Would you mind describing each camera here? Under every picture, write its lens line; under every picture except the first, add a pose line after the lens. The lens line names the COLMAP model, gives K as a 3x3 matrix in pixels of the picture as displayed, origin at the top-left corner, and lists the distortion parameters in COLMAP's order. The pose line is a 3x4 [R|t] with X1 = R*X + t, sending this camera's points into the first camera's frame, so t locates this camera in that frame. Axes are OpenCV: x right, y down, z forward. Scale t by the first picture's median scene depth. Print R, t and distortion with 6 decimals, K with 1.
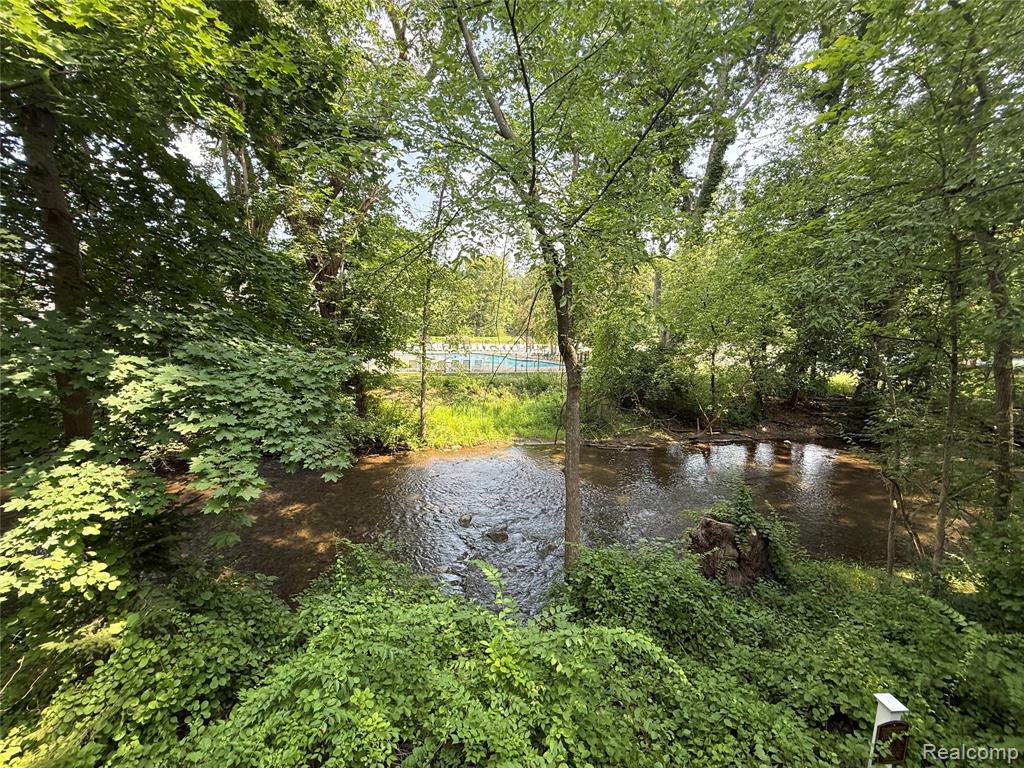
lens RADIAL K [[410.2, 0, 510.2], [0, 410.2, 383.2], [0, 0, 1]] dist [0.003455, -0.001331]
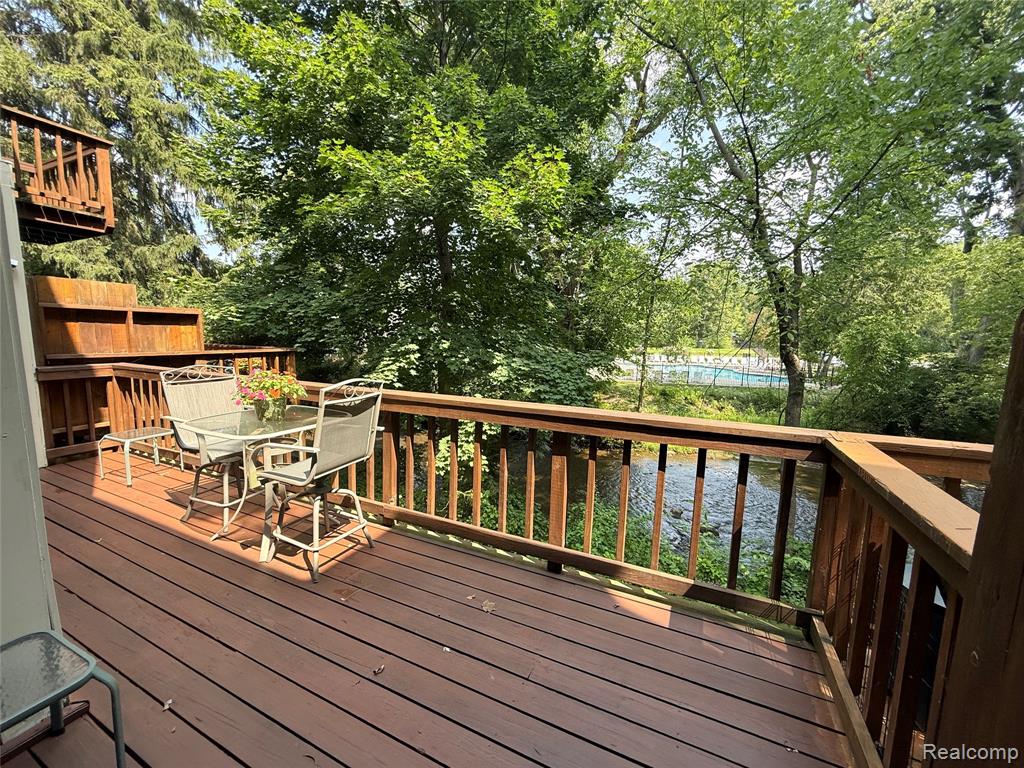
lens RADIAL K [[410.2, 0, 510.4], [0, 410.2, 381.8], [0, 0, 1]] dist [0.003455, -0.001331]
pose [[0.873290, 0.050908, -0.484534, 0.010329], [-0.065574, 0.997758, -0.013354, 0.017128], [0.482768, 0.043434, 0.874671, -0.118864]]
